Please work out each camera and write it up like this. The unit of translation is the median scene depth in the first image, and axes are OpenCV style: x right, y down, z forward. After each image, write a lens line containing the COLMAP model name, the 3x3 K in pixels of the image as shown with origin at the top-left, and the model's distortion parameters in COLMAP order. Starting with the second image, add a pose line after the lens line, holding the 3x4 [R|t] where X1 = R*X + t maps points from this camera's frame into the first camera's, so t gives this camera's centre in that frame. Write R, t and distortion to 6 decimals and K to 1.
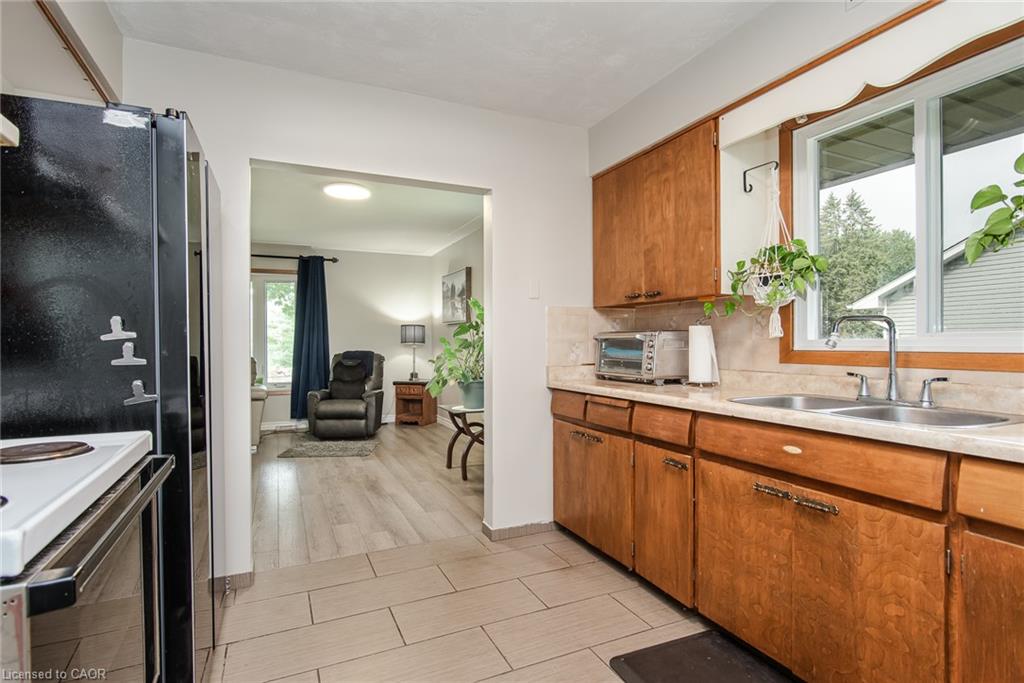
lens RADIAL K [[512.9, 0, 508.4], [0, 512.9, 343.3], [0, 0, 1]] dist [-0.007989, 0.000295]
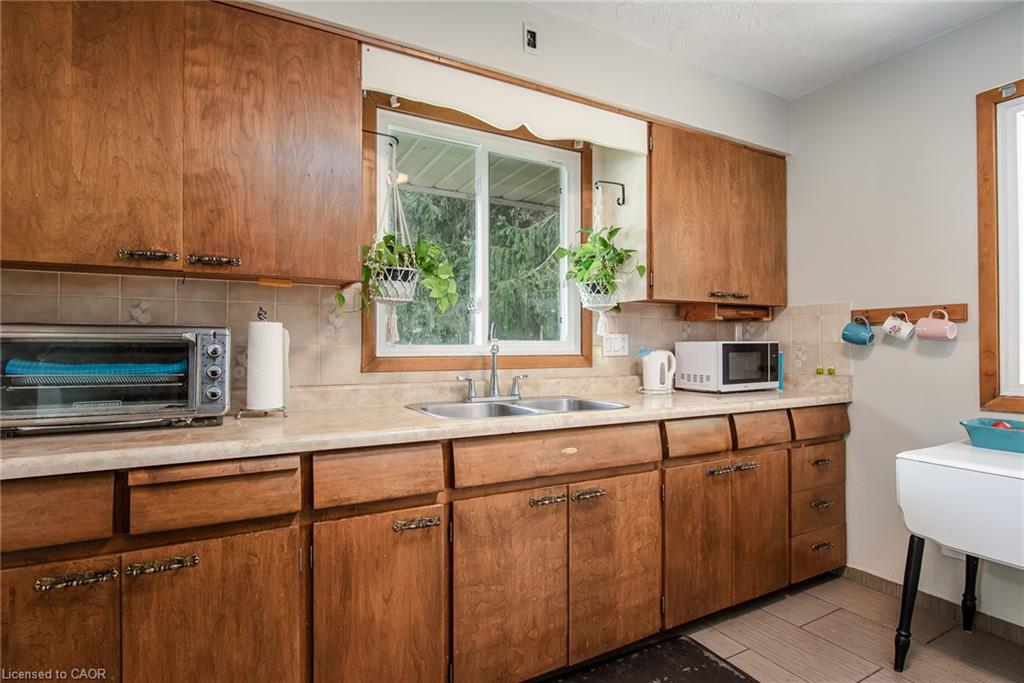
lens RADIAL K [[512.9, 0, 507.9], [0, 512.9, 343.3], [0, 0, 1]] dist [-0.007989, 0.000295]
pose [[-0.072204, 0.011053, 0.997329, -0.296031], [0.002319, 0.999938, -0.010914, 0.000088], [-0.997387, 0.001525, -0.072226, 0.740174]]
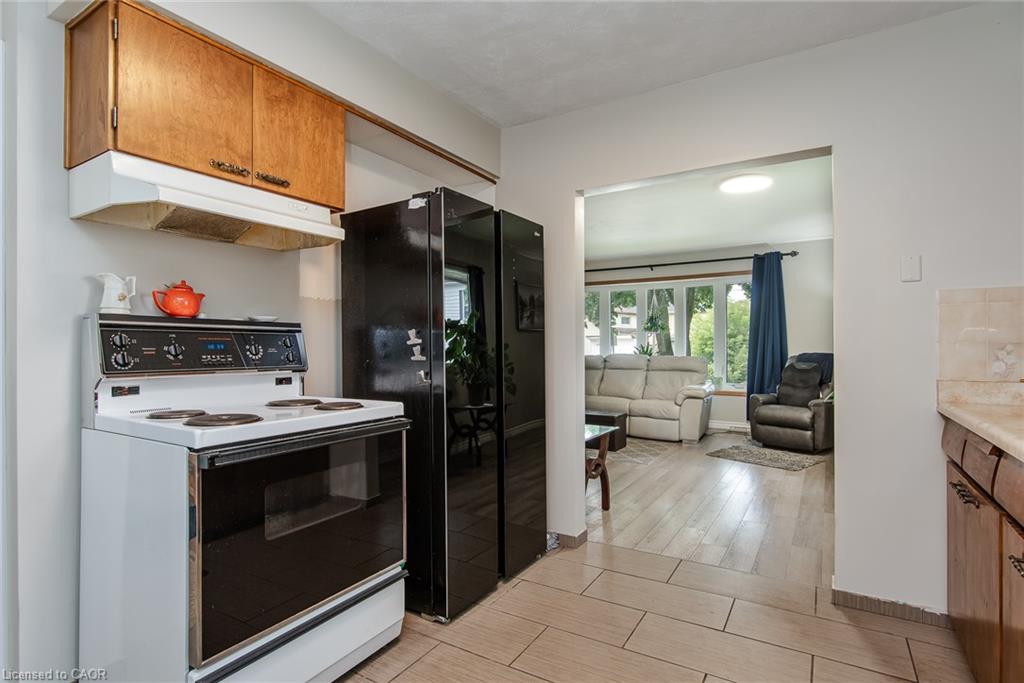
lens RADIAL K [[512.9, 0, 512.1], [0, 512.9, 341.2], [0, 0, 1]] dist [-0.007989, 0.000295]
pose [[0.557005, -0.005628, -0.830490, 0.375057], [0.001692, 0.999983, -0.005642, -0.003746], [0.830507, 0.001738, 0.557005, 0.193438]]
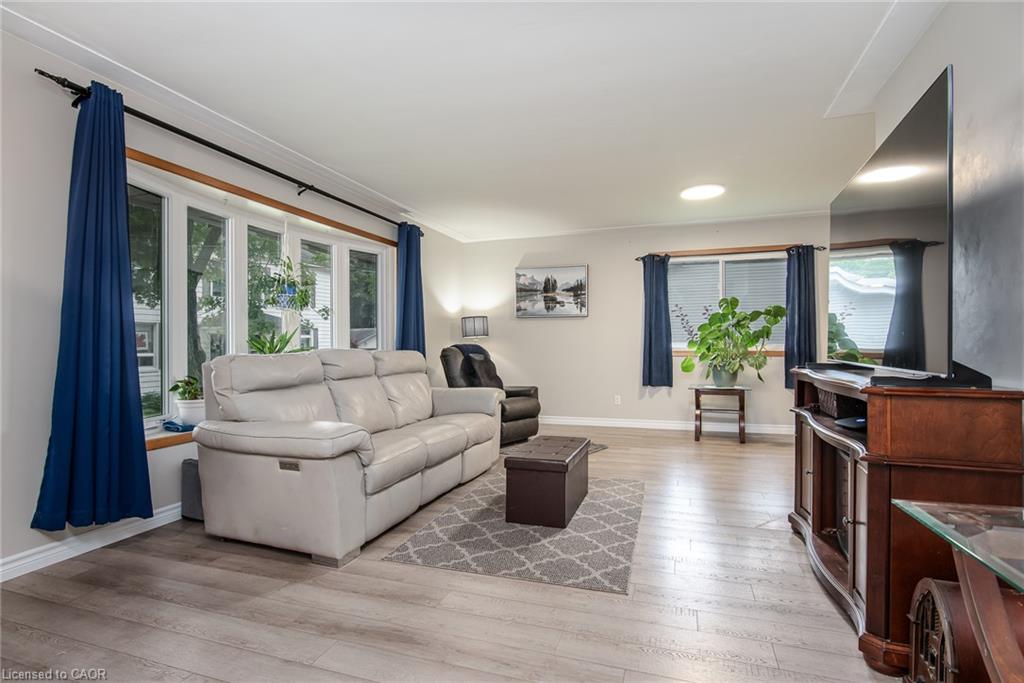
lens RADIAL K [[512.9, 0, 495.0], [0, 512.9, 344.1], [0, 0, 1]] dist [-0.007989, 0.000295]
pose [[0.695738, -0.000053, 0.718296, -2.278809], [0.001992, 0.999996, -0.001856, 0.040589], [-0.718293, 0.002723, 0.695735, 0.933679]]
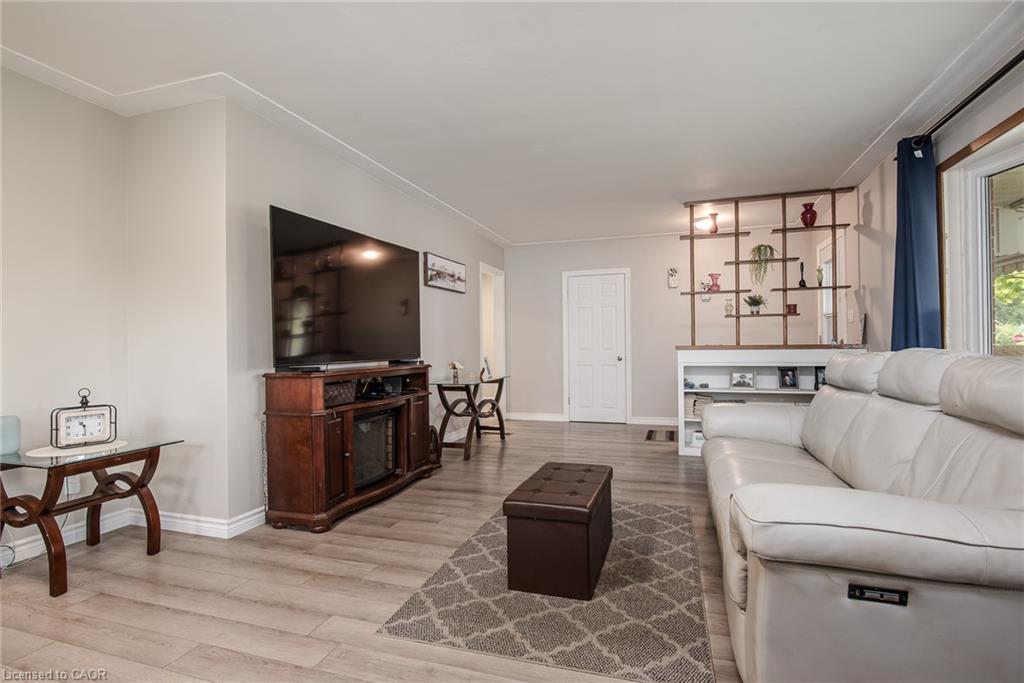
lens RADIAL K [[512.9, 0, 508.4], [0, 512.9, 342.0], [0, 0, 1]] dist [-0.007989, 0.000295]
pose [[-0.678885, 0.005781, -0.734222, -0.513275], [0.011365, 0.999932, -0.002636, 0.032684], [0.734157, -0.010134, -0.678905, 2.283147]]
